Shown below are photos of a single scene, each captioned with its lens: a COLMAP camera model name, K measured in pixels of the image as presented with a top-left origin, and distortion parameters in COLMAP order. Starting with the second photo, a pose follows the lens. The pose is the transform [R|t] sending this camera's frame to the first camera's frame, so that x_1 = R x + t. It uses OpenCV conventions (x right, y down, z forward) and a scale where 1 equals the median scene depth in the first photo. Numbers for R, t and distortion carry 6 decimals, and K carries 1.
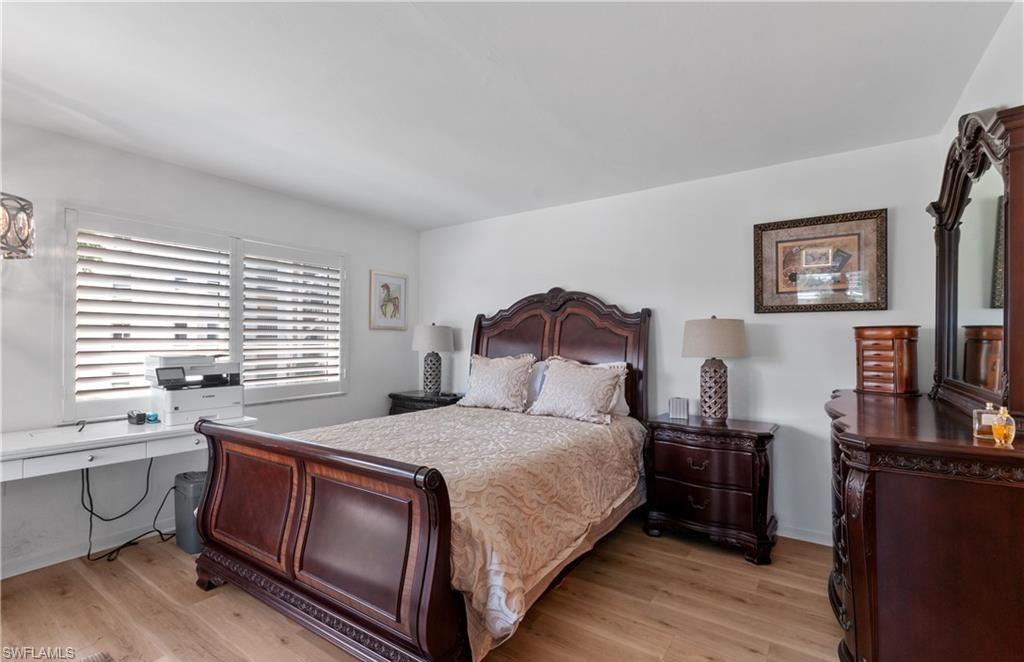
lens RADIAL K [[462.8, 0, 512.0], [0, 462.8, 331.0], [0, 0, 1]] dist [-0.000456, -0.000077]
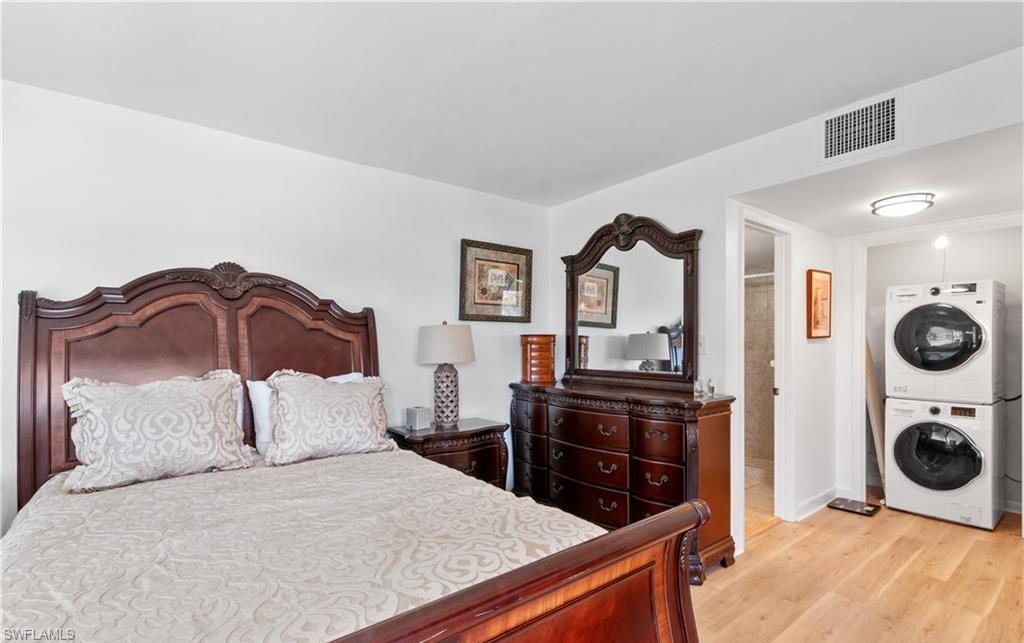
lens RADIAL K [[550.6, 0, 511.6], [0, 550.6, 339.3], [0, 0, 1]] dist [0.001504, 0.000232]
pose [[0.225612, 0.004703, 0.974206, -0.701088], [-0.015651, 0.999877, -0.001203, 0.005986], [-0.974092, -0.014976, 0.225658, 0.588080]]
